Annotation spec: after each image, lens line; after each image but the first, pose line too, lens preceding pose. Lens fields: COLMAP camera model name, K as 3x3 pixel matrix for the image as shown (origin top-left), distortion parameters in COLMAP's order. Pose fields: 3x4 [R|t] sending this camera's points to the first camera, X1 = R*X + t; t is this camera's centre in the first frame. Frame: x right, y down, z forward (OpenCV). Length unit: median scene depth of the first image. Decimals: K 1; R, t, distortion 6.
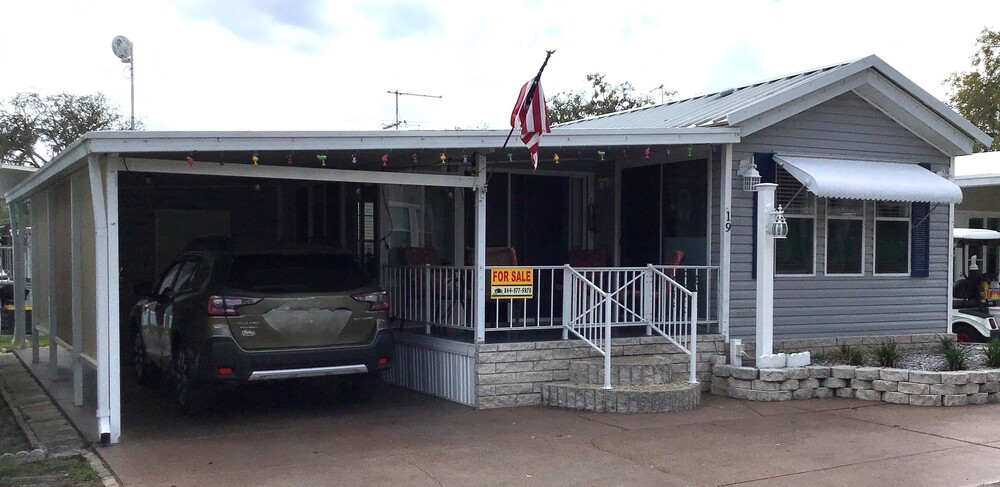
lens RADIAL K [[1069.1, 0, 501.0], [0, 1069.1, 245.4], [0, 0, 1]] dist [-0.006456, 0.000000]
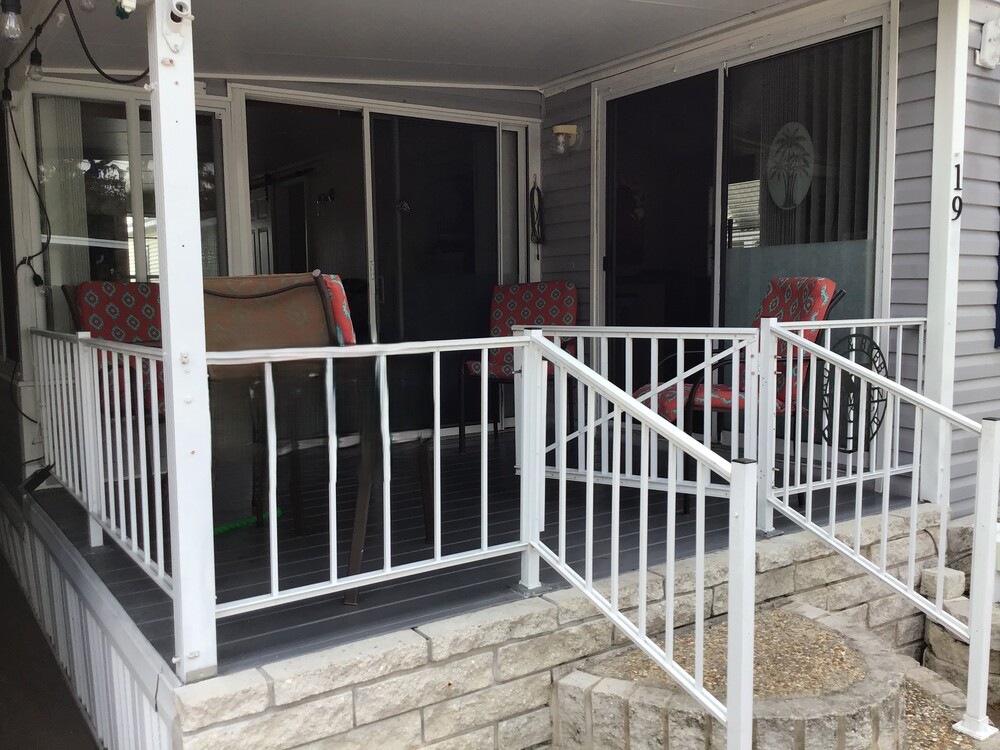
lens RADIAL K [[903.0, 0, 501.8], [0, 903.0, 376.5], [0, 0, 1]] dist [0.064800, -0.066783]
pose [[0.992928, -0.029746, 0.114933, 0.024237], [0.017755, 0.994420, 0.103984, 0.004575], [-0.117385, -0.101208, 0.987916, 0.720492]]
